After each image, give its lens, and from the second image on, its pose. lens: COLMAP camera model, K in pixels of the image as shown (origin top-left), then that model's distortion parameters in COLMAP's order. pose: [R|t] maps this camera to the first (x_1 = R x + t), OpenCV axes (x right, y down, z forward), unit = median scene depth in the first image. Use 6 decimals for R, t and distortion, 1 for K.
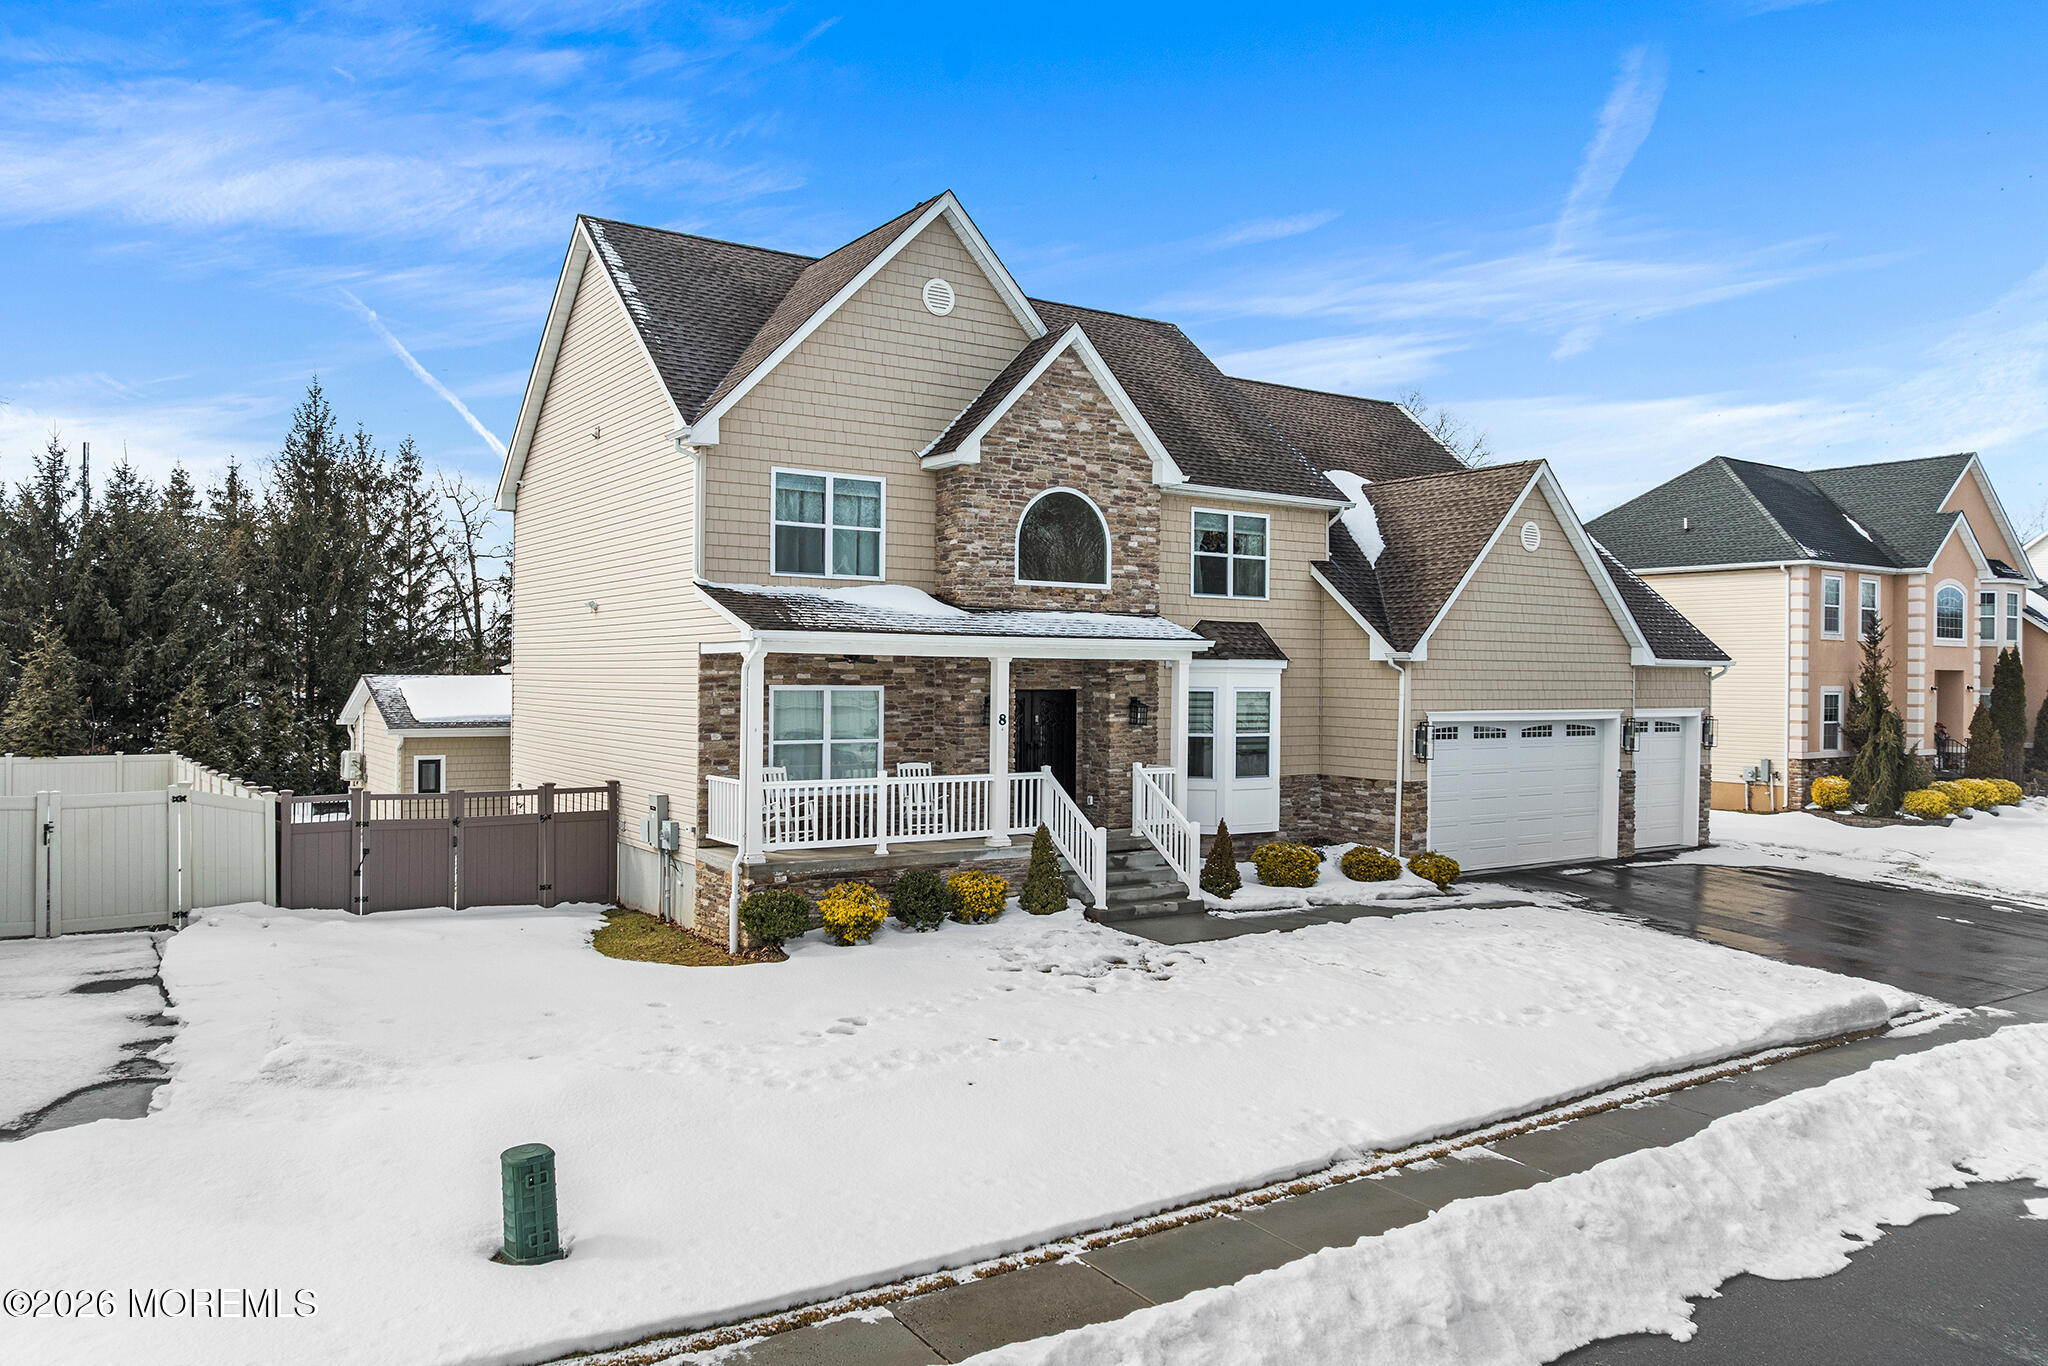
lens RADIAL K [[1453.0, 0, 1024.0], [0, 1453.0, 683.0], [0, 0, 1]] dist [-0.035175, -0.004540]
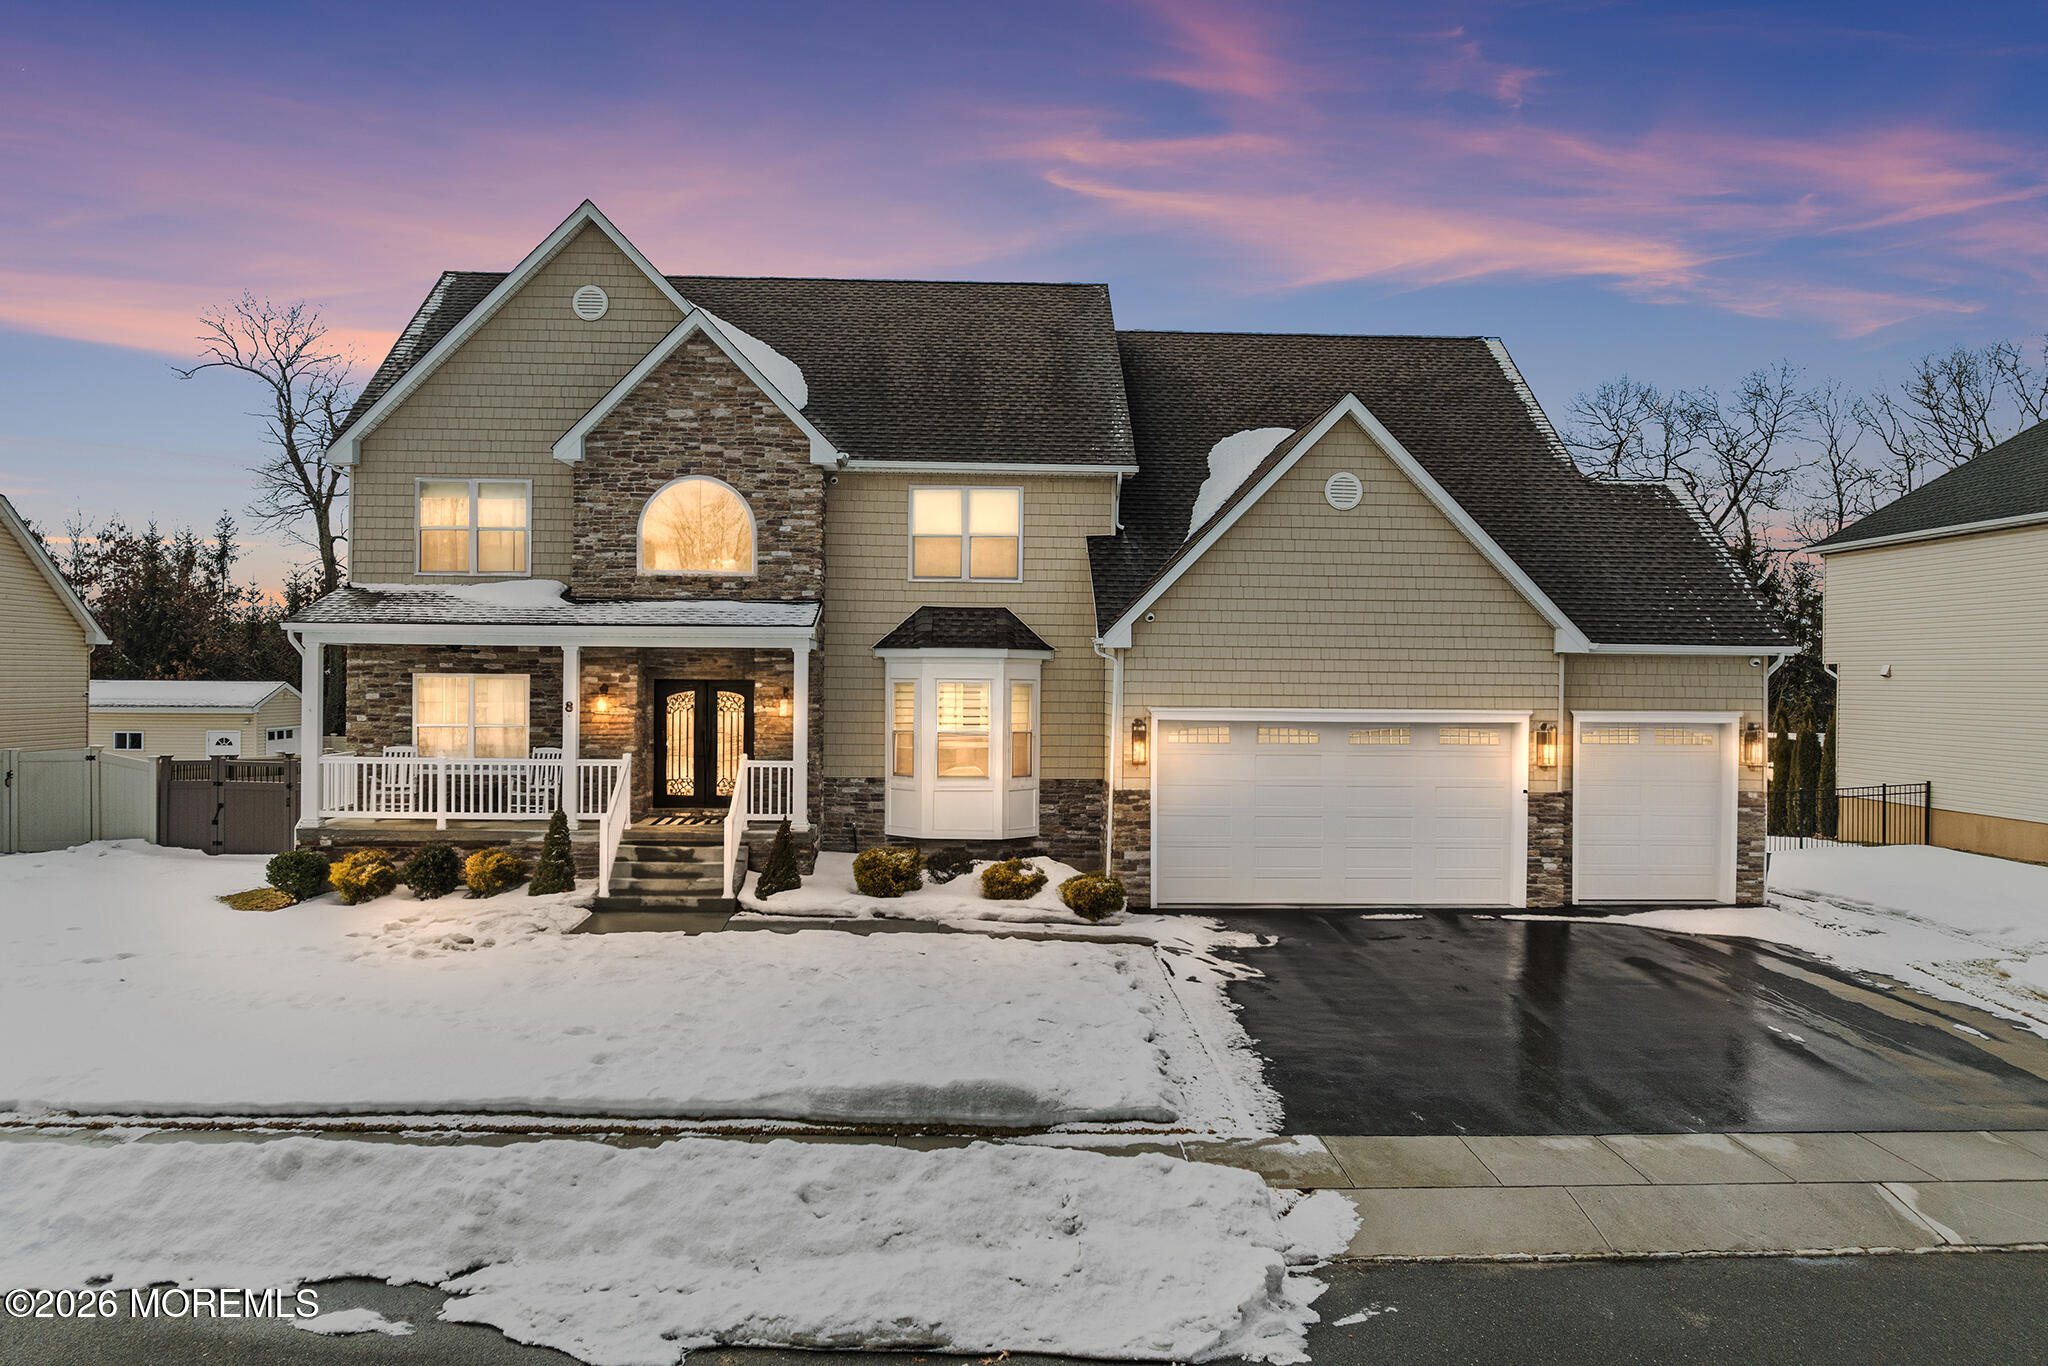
lens RADIAL K [[1460.4, 0, 1024.0], [0, 1460.4, 683.0], [0, 0, 1]] dist [-0.035536, -0.005746]
pose [[0.850890, 0.000900, -0.525343, 0.749180], [-0.005388, 0.999961, -0.007013, 0.013210], [0.525316, 0.008798, 0.850862, 0.272765]]
